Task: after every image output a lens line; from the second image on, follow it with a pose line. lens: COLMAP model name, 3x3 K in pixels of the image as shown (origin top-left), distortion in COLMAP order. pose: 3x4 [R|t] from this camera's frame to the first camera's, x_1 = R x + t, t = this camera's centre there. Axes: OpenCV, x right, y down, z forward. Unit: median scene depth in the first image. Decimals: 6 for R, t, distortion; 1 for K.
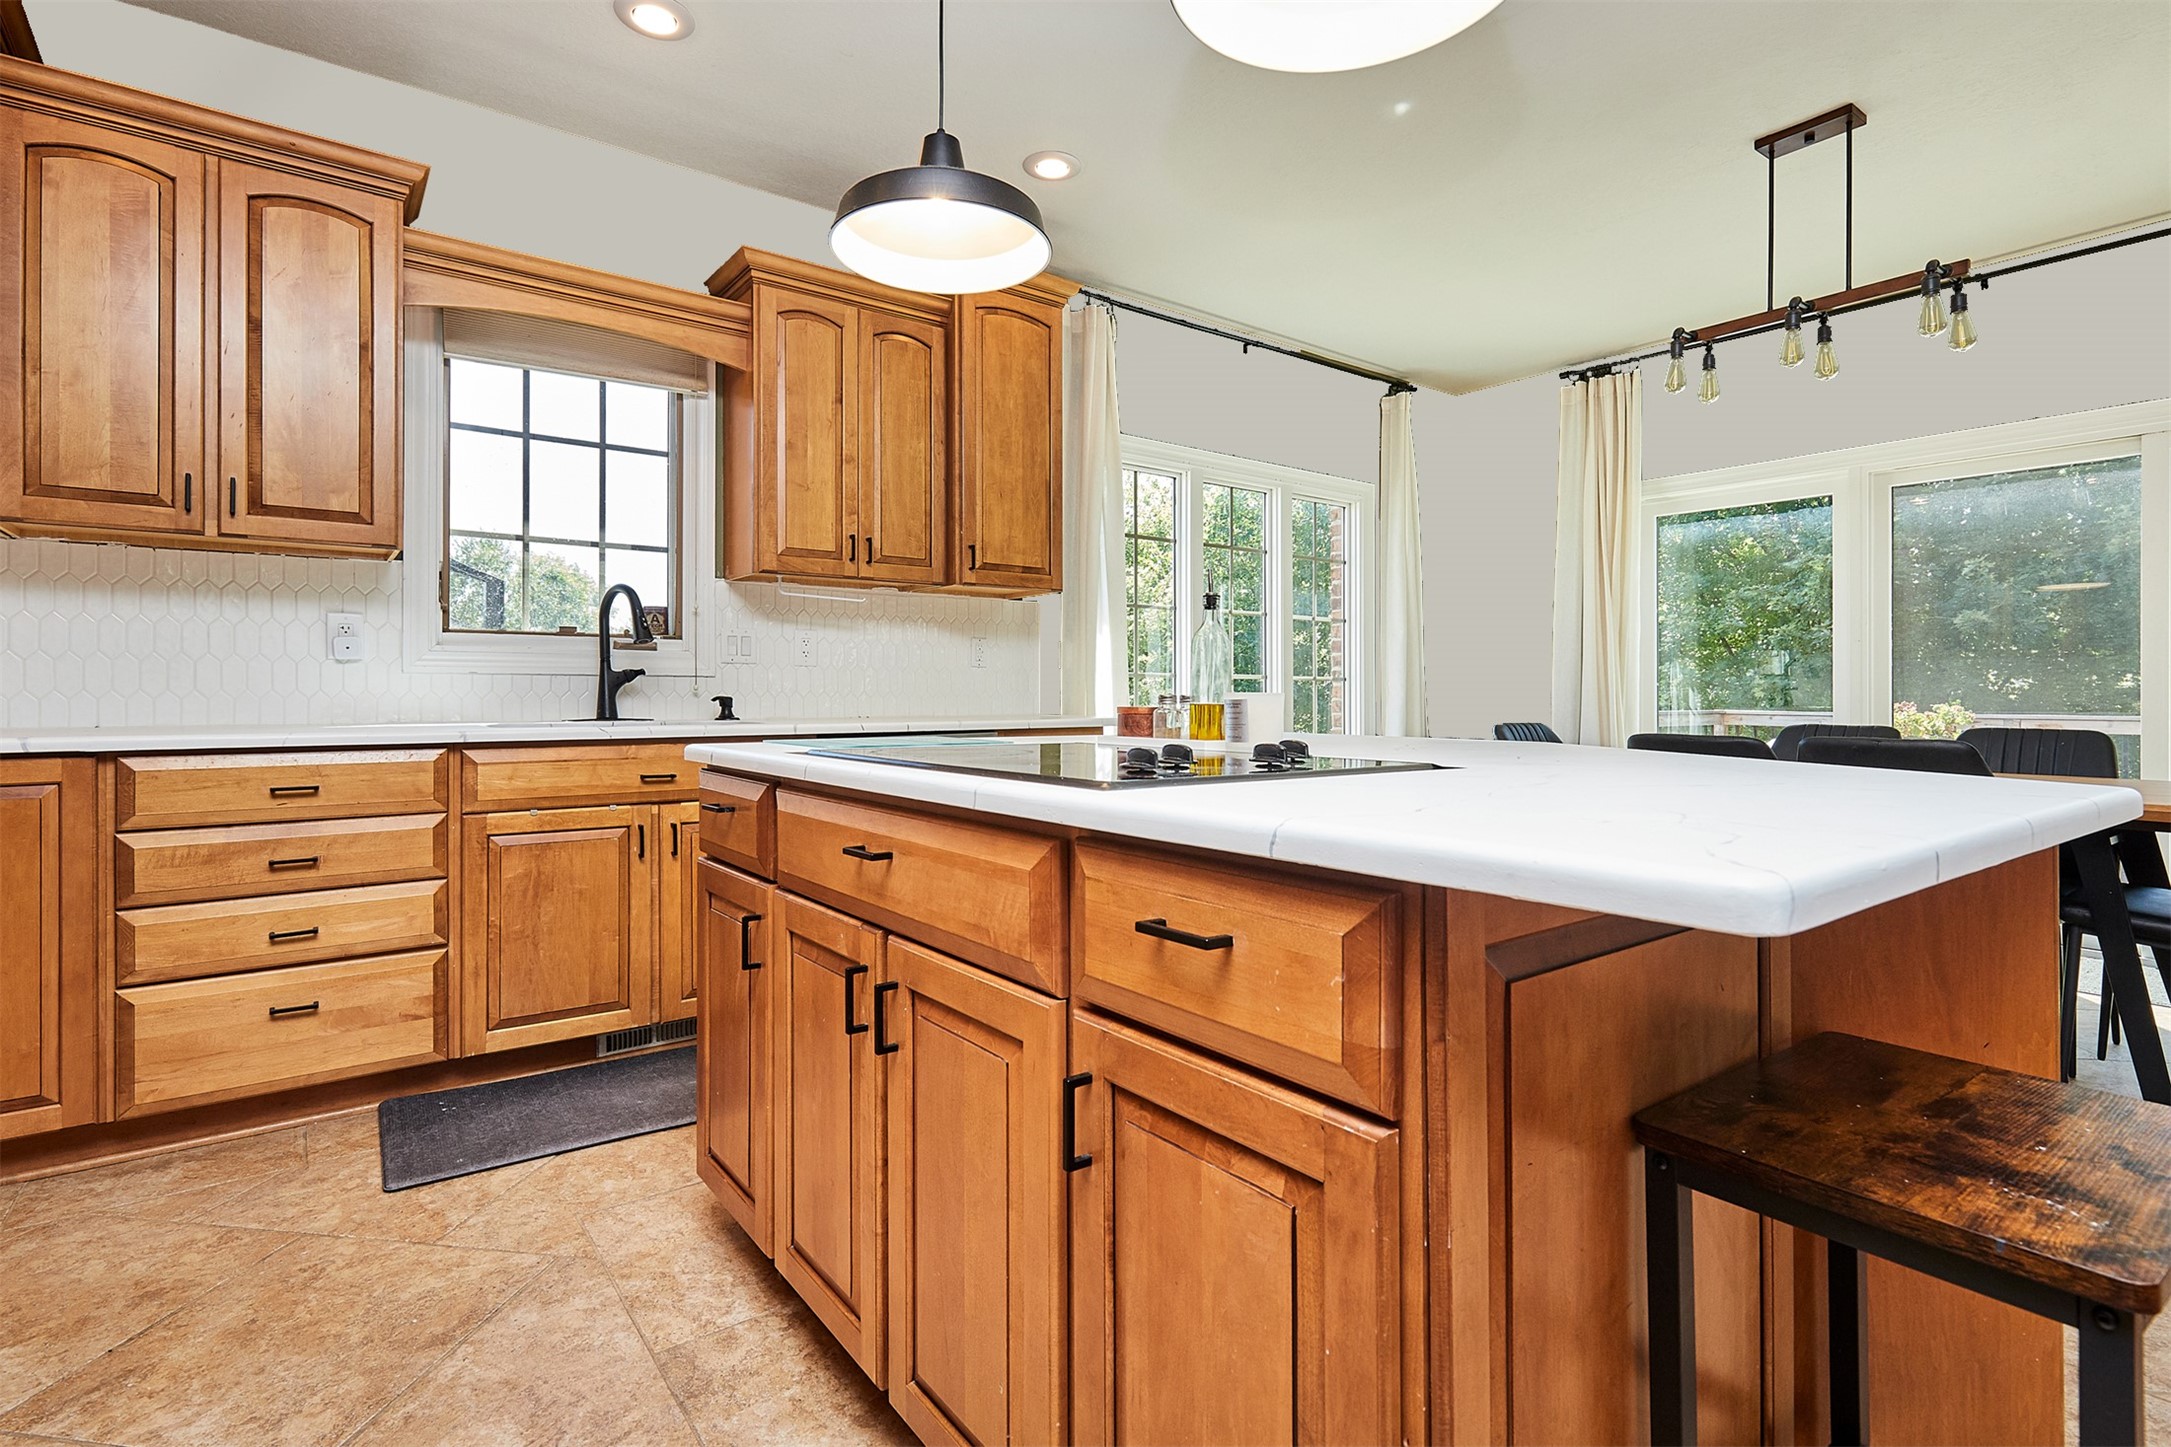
lens RADIAL K [[1036.6, 0, 1084.9], [0, 1036.6, 689.3], [0, 0, 1]] dist [0.002570, 0.000737]
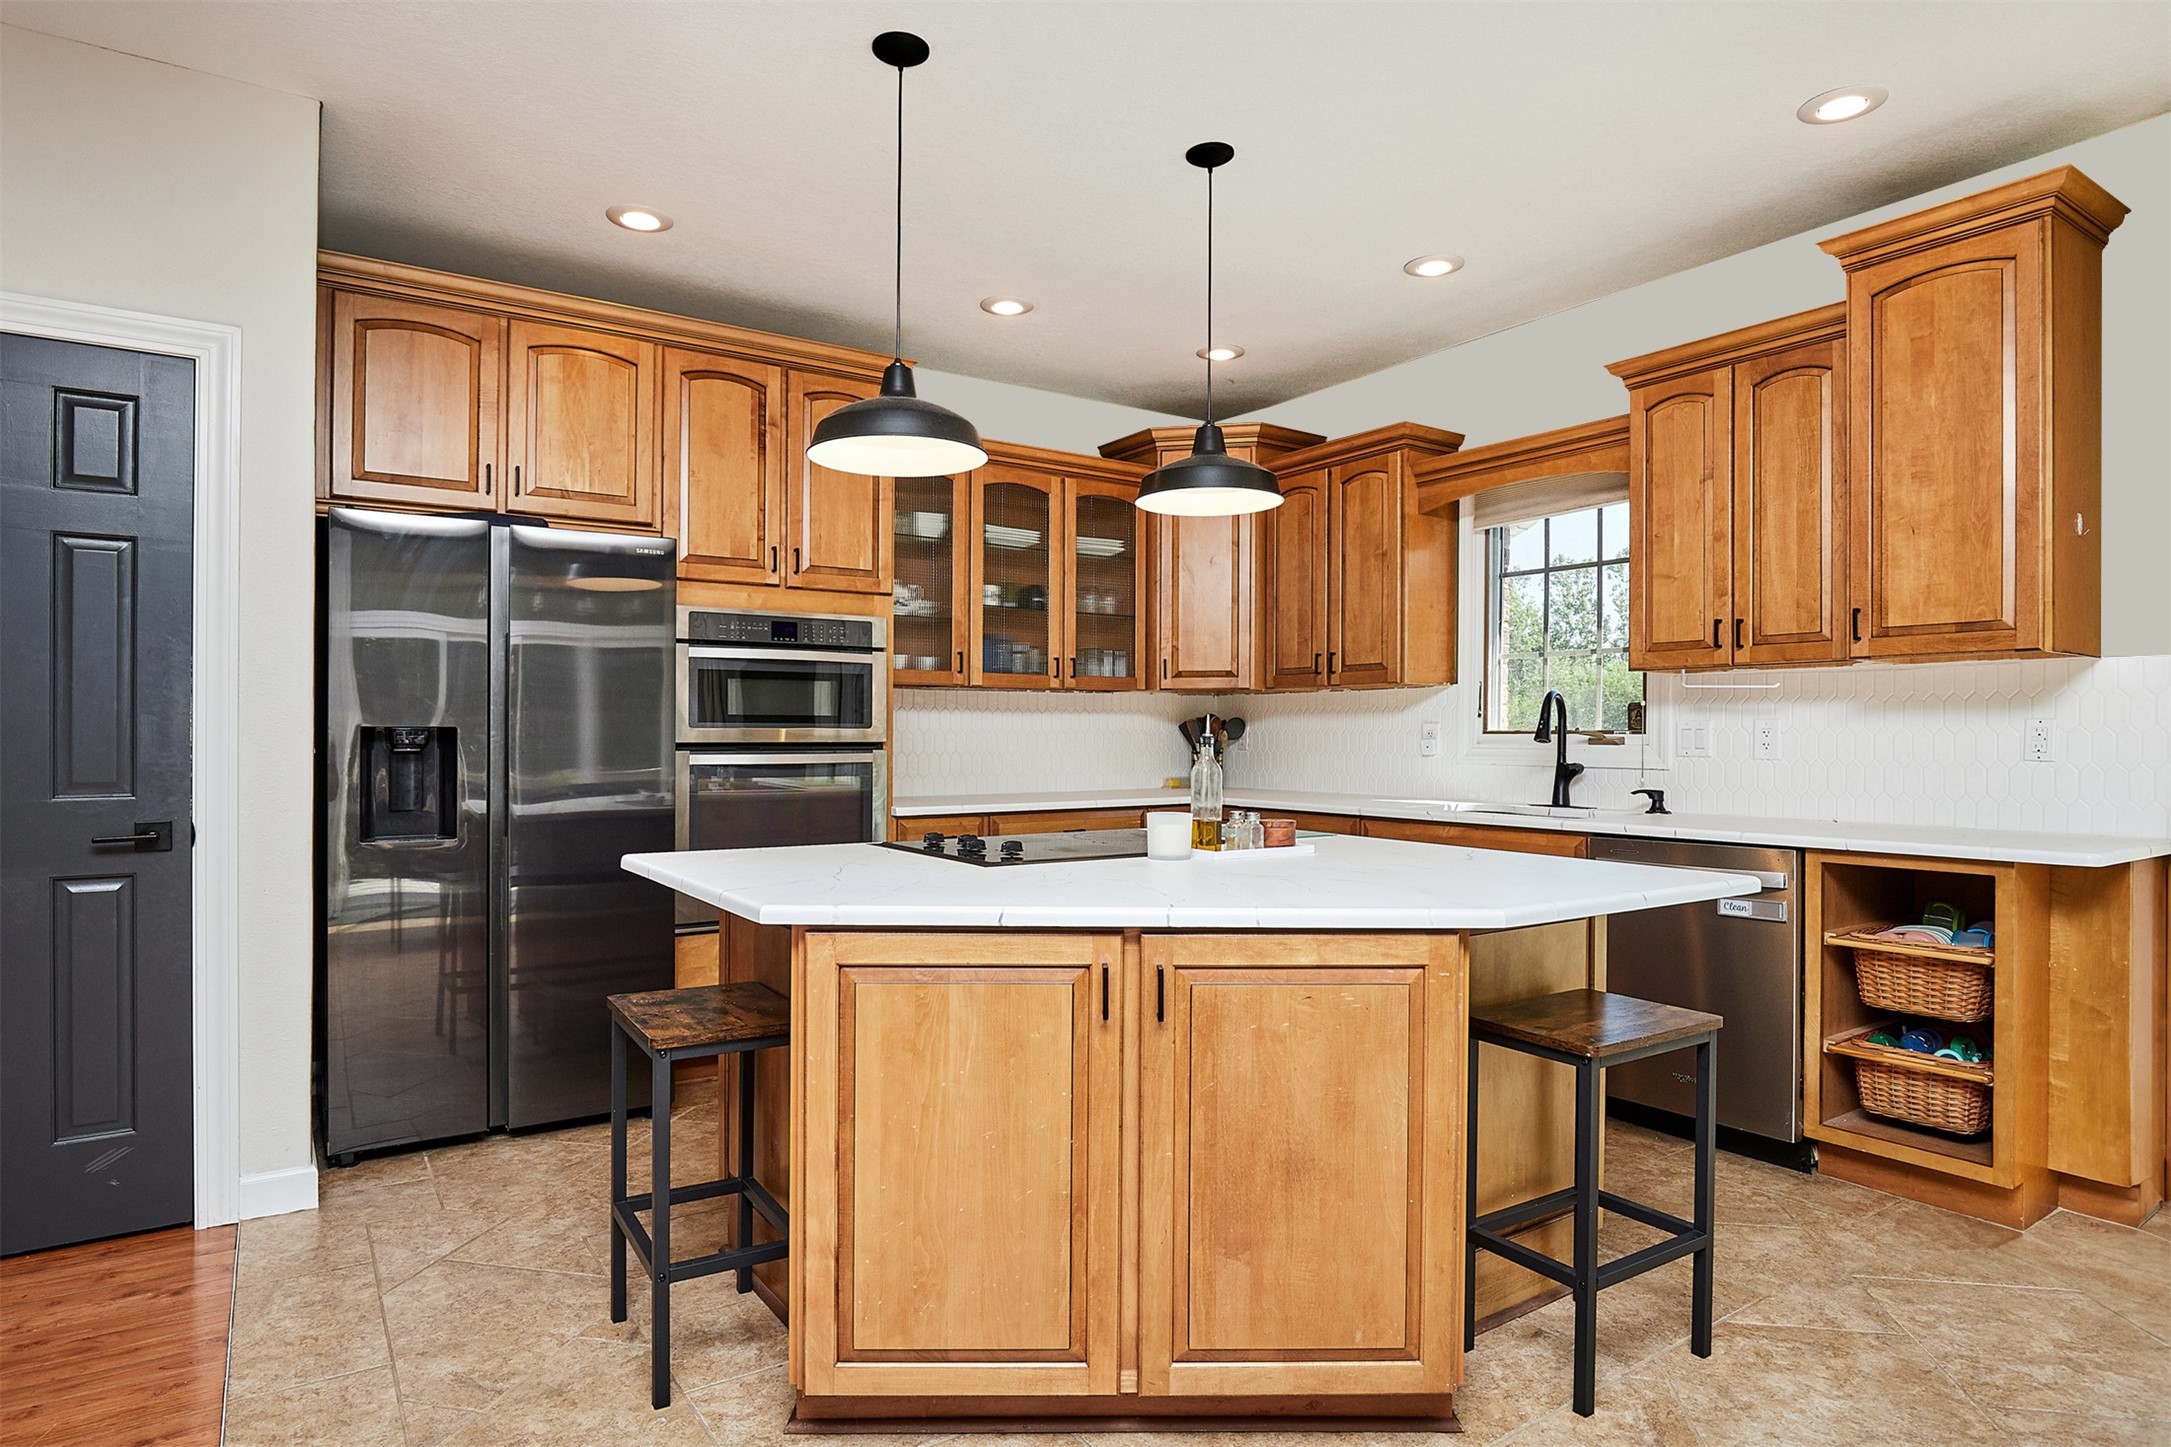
lens RADIAL K [[1218.4, 0, 1083.9], [0, 1218.4, 734.7], [0, 0, 1]] dist [-0.002515, -0.000527]
pose [[-0.053739, 0.000567, -0.998555, 0.982588], [0.001738, 0.999998, 0.000474, -0.054943], [0.998554, -0.001710, -0.053740, 0.560148]]
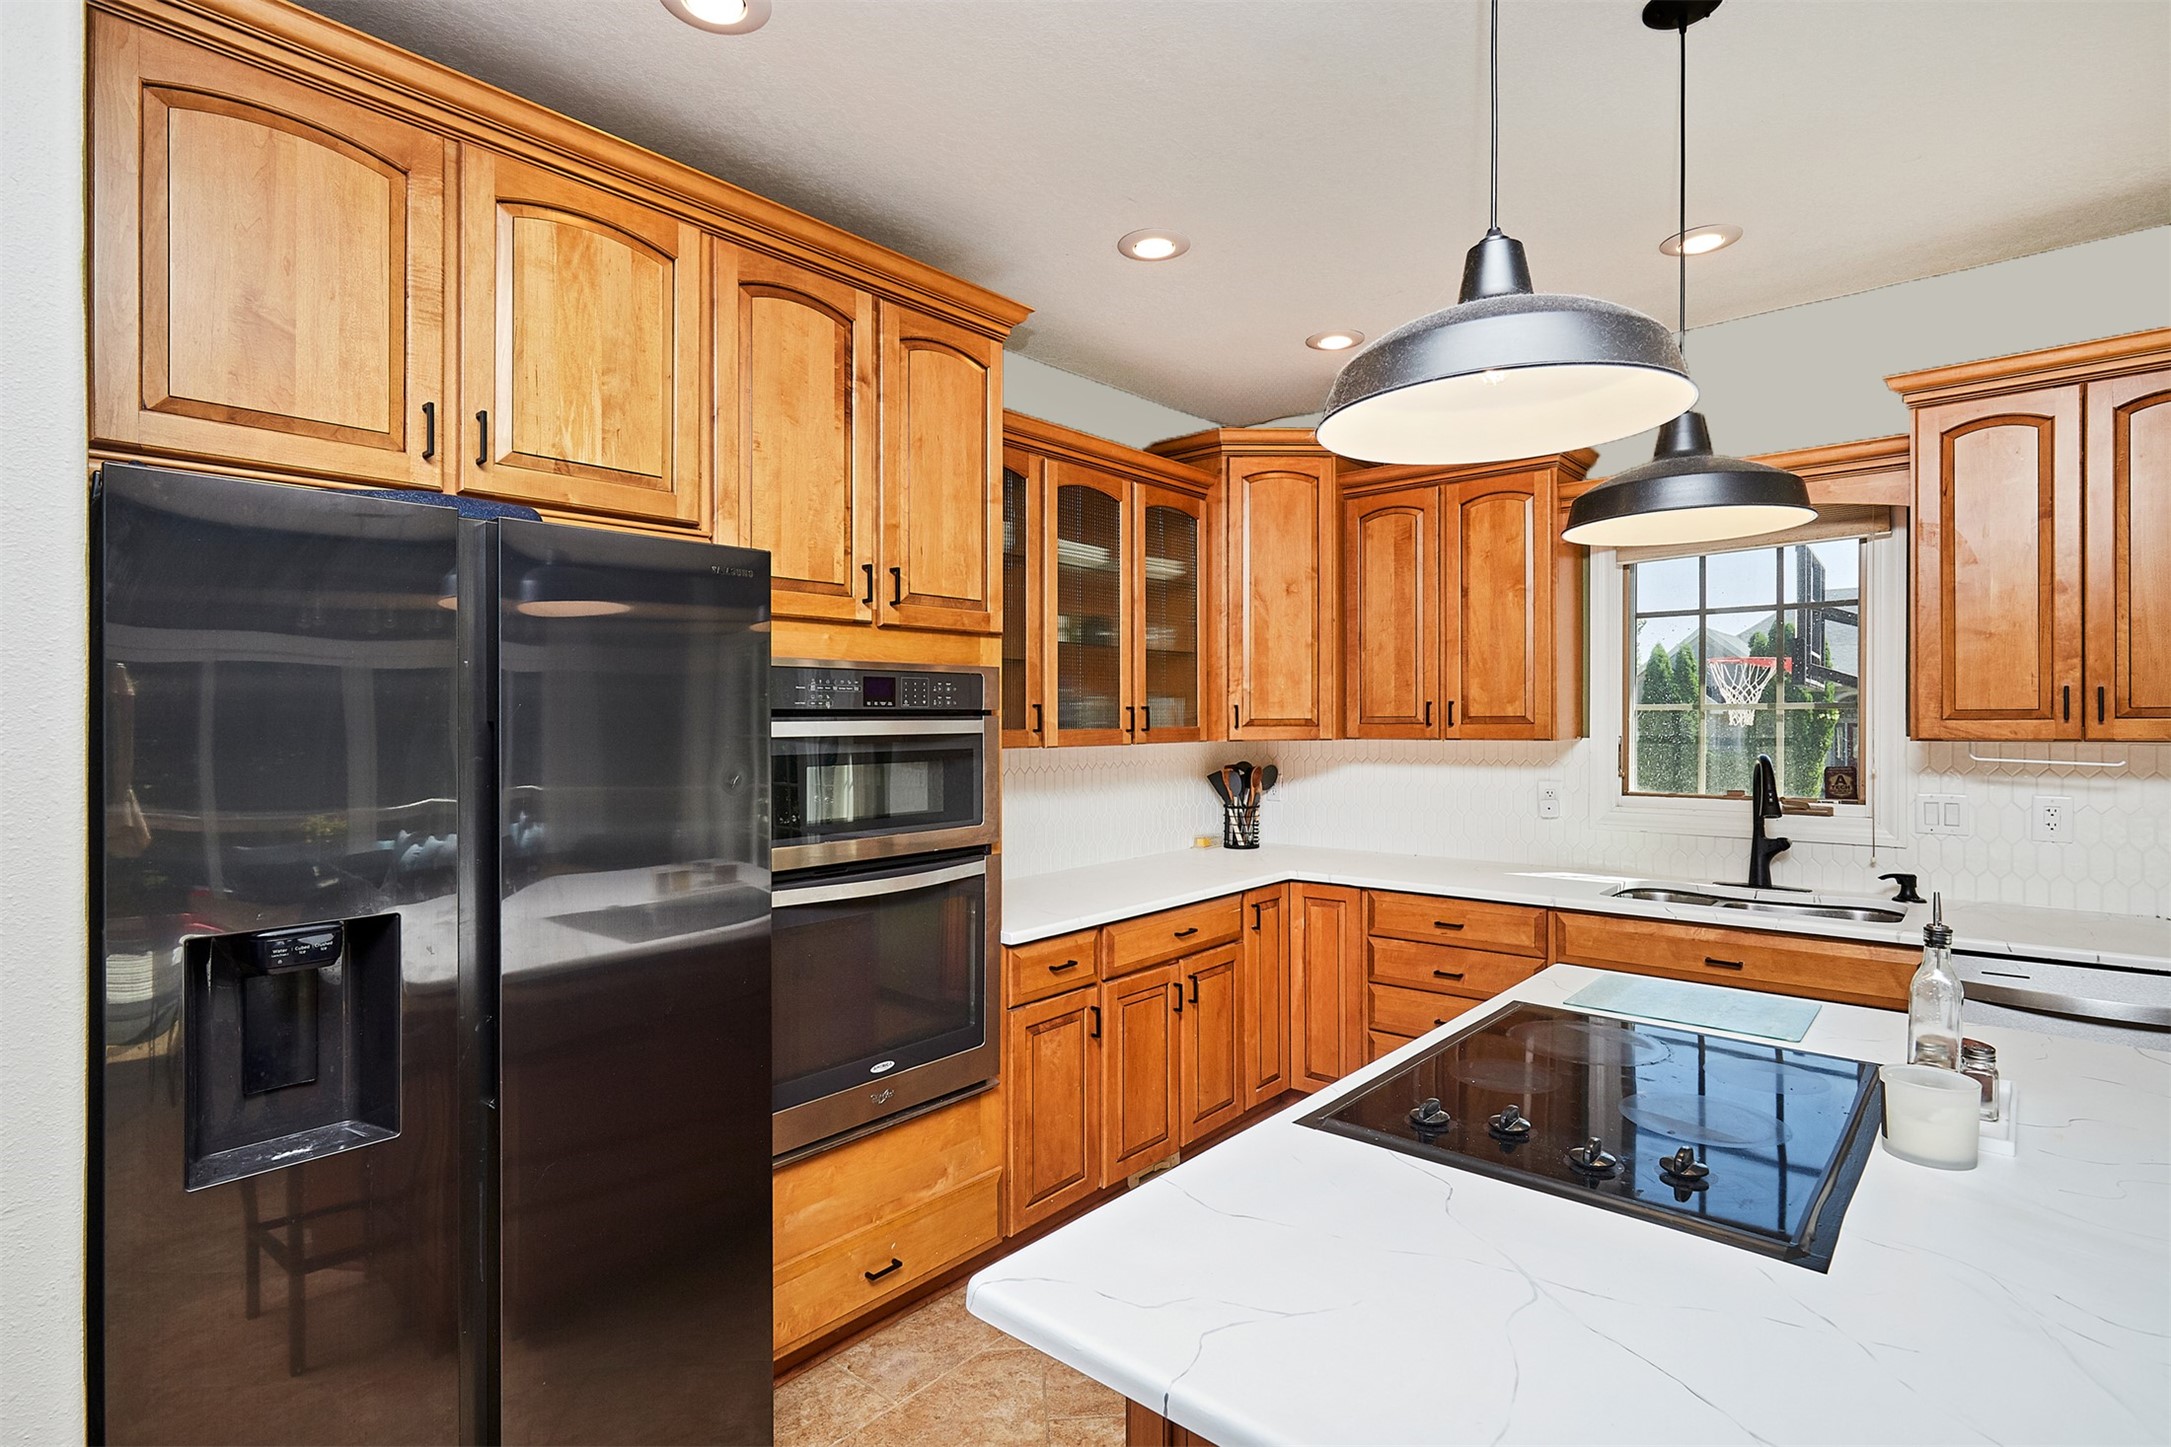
lens RADIAL K [[1077.8, 0, 1087.0], [0, 1077.8, 711.8], [0, 0, 1]] dist [0.012628, -0.000085]
pose [[0.204720, -0.006165, -0.978801, 0.464846], [0.009242, 0.999948, -0.004366, -0.149411], [0.978777, -0.008152, 0.204766, 0.143971]]
